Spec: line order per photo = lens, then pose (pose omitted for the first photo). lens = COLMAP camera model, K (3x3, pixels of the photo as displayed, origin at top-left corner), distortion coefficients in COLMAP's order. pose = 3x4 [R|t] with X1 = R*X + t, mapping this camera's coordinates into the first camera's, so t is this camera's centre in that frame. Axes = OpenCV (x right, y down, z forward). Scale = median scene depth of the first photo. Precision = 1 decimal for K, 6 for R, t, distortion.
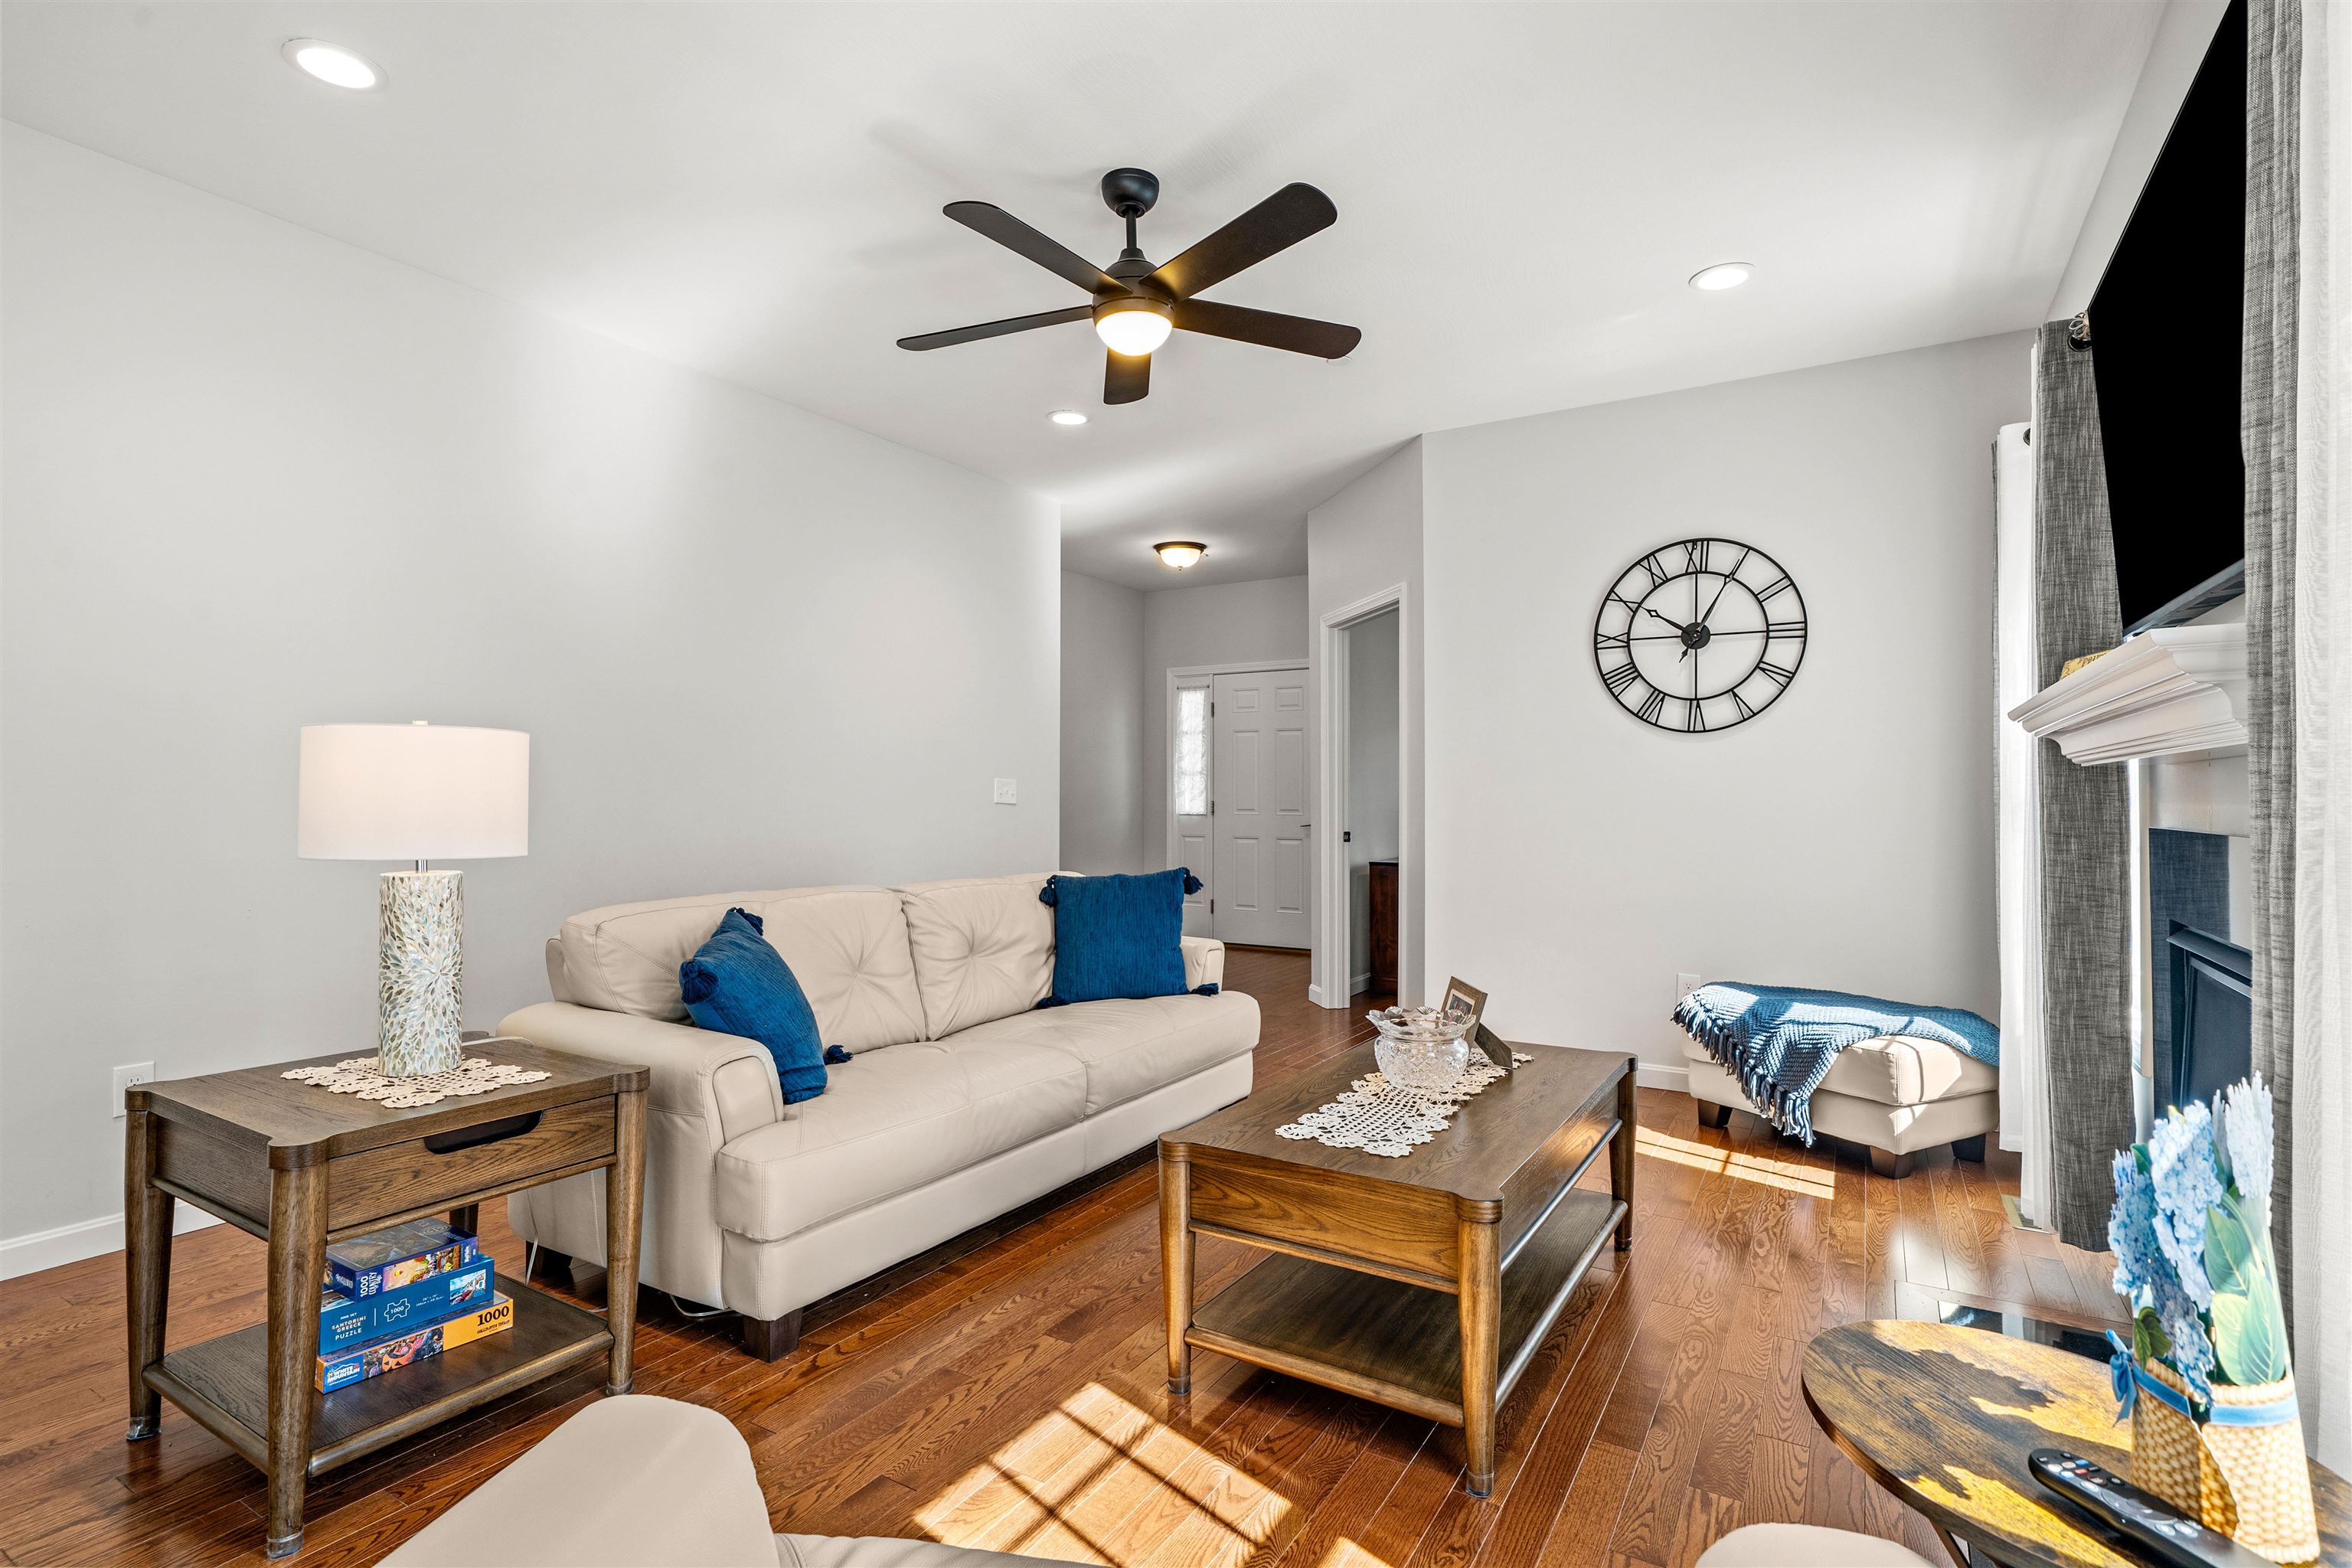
lens RADIAL K [[1125.3, 0, 1159.5], [0, 1125.3, 776.2], [0, 0, 1]] dist [-0.003389, -0.001363]
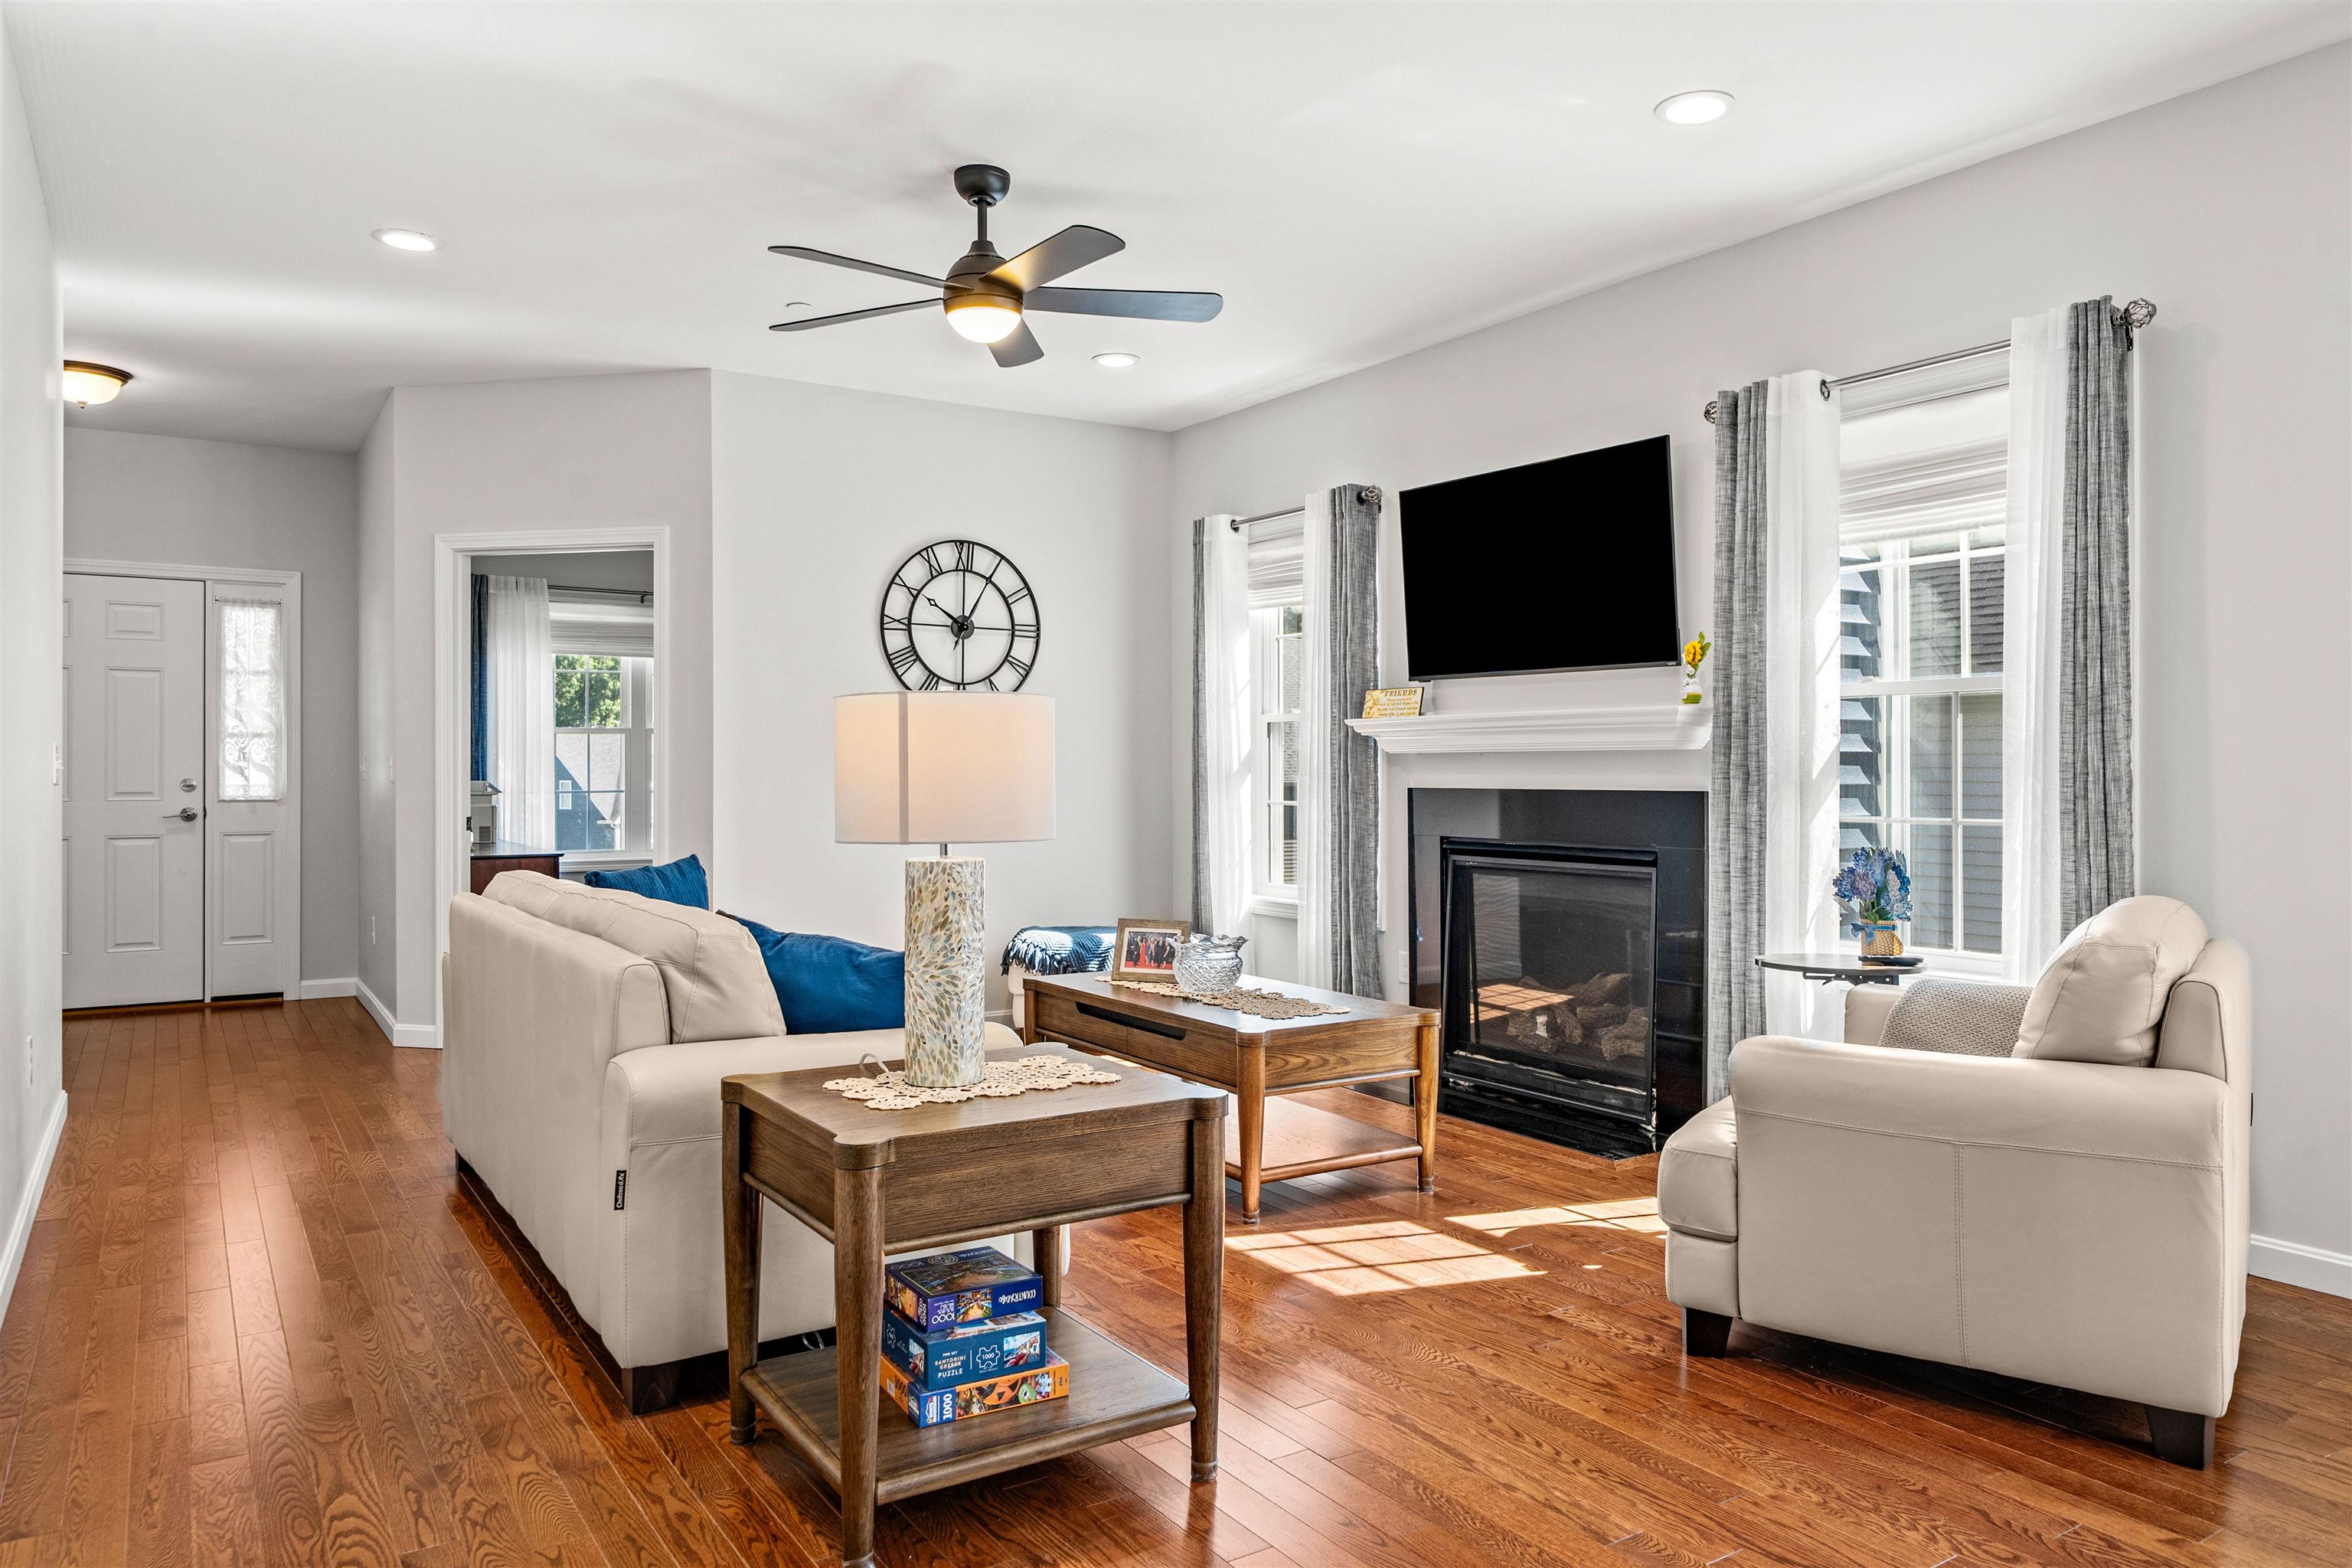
lens RADIAL K [[1538.3, 0, 1168.2], [0, 1538.3, 775.2], [0, 0, 1]] dist [-0.004299, 0.000083]
pose [[0.426894, -0.004928, 0.904288, -0.826429], [-0.015152, 0.999806, 0.012602, -0.000066], [-0.904175, -0.019081, 0.426737, 0.162737]]
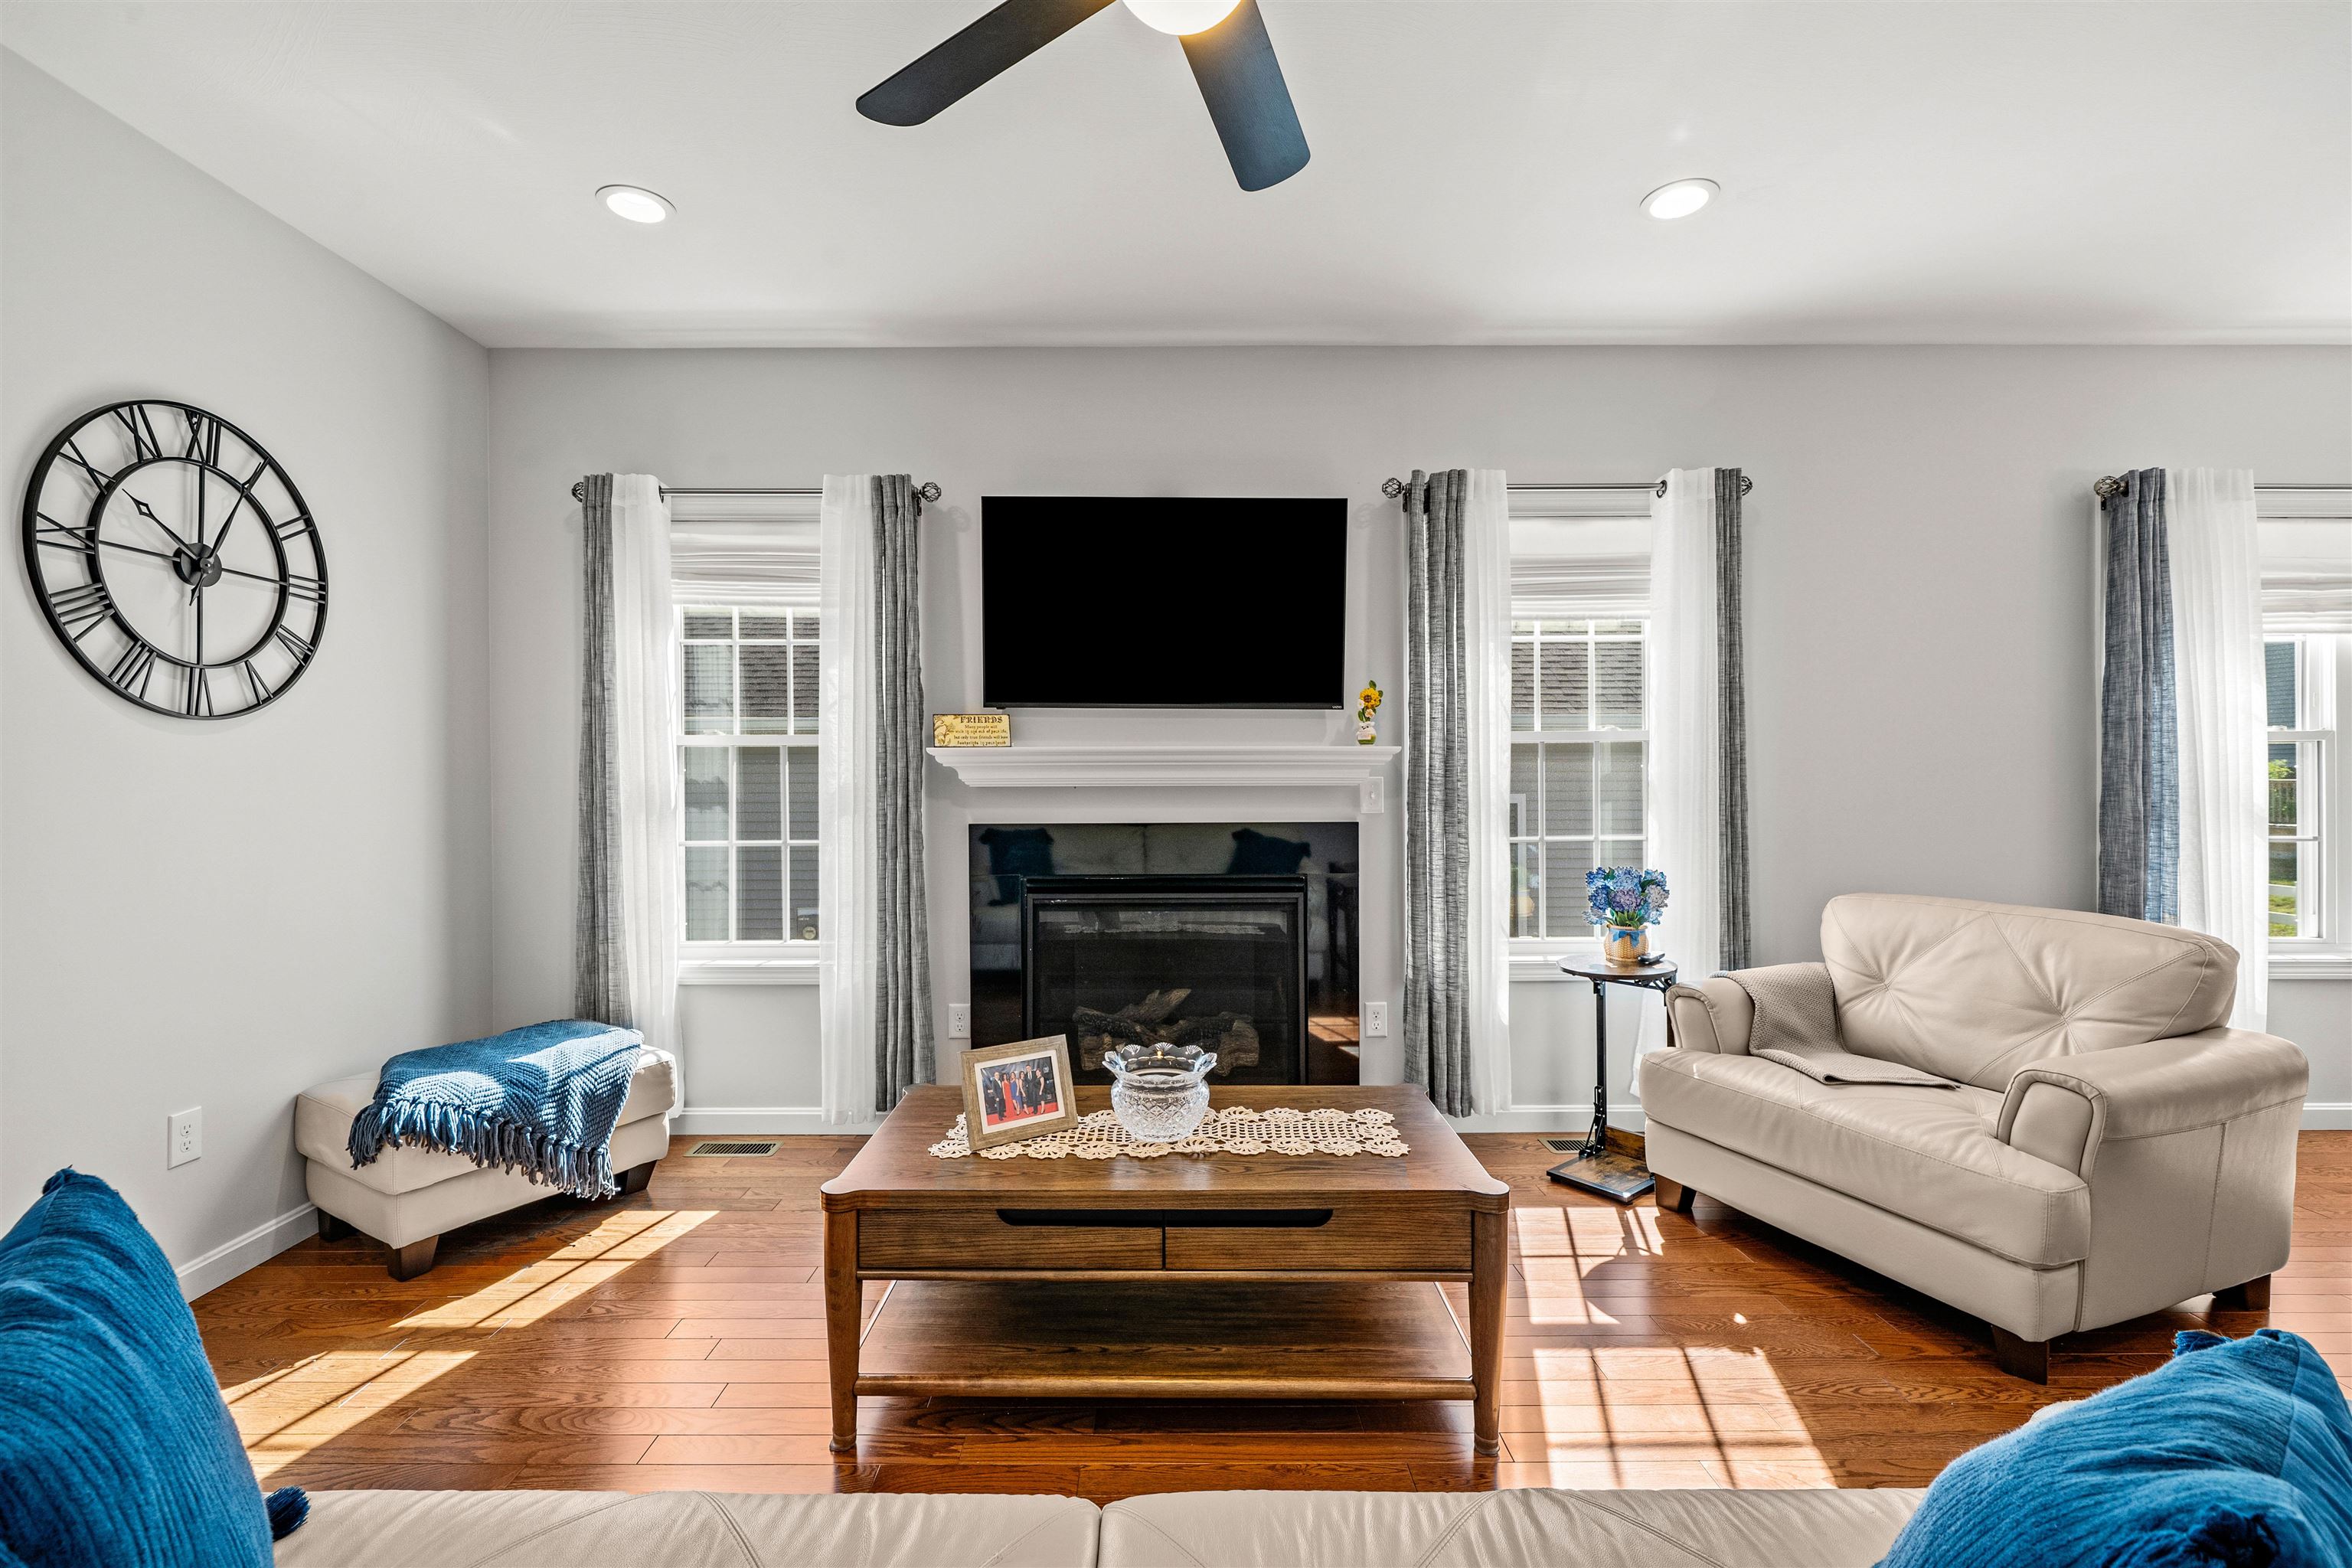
lens RADIAL K [[1018.8, 0, 1155.0], [0, 1018.8, 769.6], [0, 0, 1]] dist [-0.003068, -0.000440]
pose [[-0.525141, 0.003751, 0.851007, -0.286242], [-0.011781, 0.999862, -0.011677, -0.010356], [-0.850934, -0.016158, -0.525025, 0.851014]]
